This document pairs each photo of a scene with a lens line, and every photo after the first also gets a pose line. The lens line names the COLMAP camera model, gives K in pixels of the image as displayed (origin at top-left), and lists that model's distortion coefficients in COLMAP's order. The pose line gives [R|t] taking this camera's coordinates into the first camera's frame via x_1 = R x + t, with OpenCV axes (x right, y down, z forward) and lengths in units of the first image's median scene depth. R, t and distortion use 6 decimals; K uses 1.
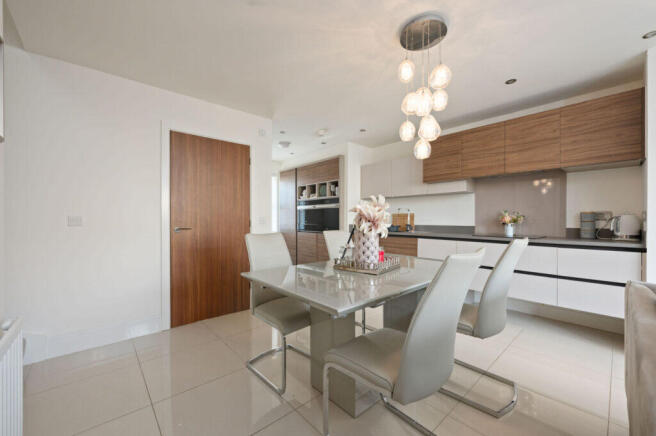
lens RADIAL K [[262.2, 0, 329.9], [0, 262.2, 220.9], [0, 0, 1]] dist [-0.001376, -0.000173]
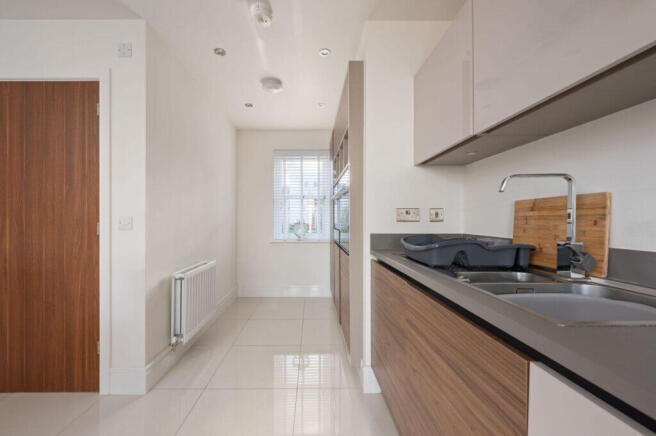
lens RADIAL K [[262.2, 0, 329.9], [0, 262.2, 220.9], [0, 0, 1]] dist [-0.001376, -0.000173]
pose [[0.751612, -0.000817, -0.659605, 0.341225], [-0.002928, 0.999985, -0.004575, -0.004412], [0.659599, 0.005370, 0.751598, 0.801709]]
